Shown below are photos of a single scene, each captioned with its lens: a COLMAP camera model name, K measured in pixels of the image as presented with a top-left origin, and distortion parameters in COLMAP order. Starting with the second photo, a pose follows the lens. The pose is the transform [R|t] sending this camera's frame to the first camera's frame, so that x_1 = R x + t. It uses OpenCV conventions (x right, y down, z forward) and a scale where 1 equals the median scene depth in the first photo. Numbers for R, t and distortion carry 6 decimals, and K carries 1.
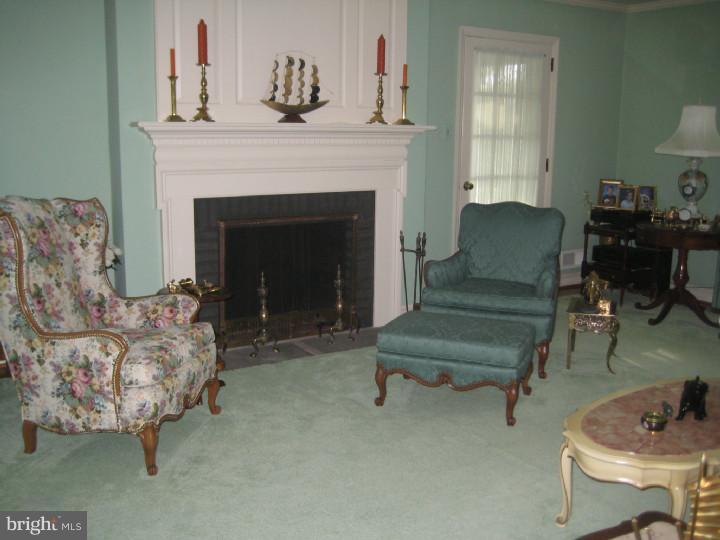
lens RADIAL K [[756.3, 0, 360.0], [0, 756.3, 270.0], [0, 0, 1]] dist [-0.074574, 0.006902]
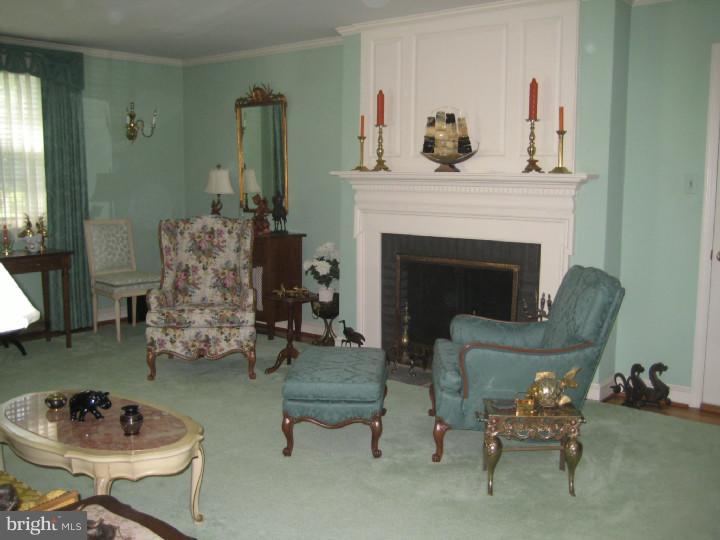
lens RADIAL K [[756.3, 0, 360.0], [0, 756.3, 270.0], [0, 0, 1]] dist [-0.074574, 0.006902]
pose [[0.320287, 0.109455, -0.940976, 0.866368], [-0.182395, 0.981843, 0.052125, -0.085636], [0.929596, 0.154935, 0.334435, 0.514196]]
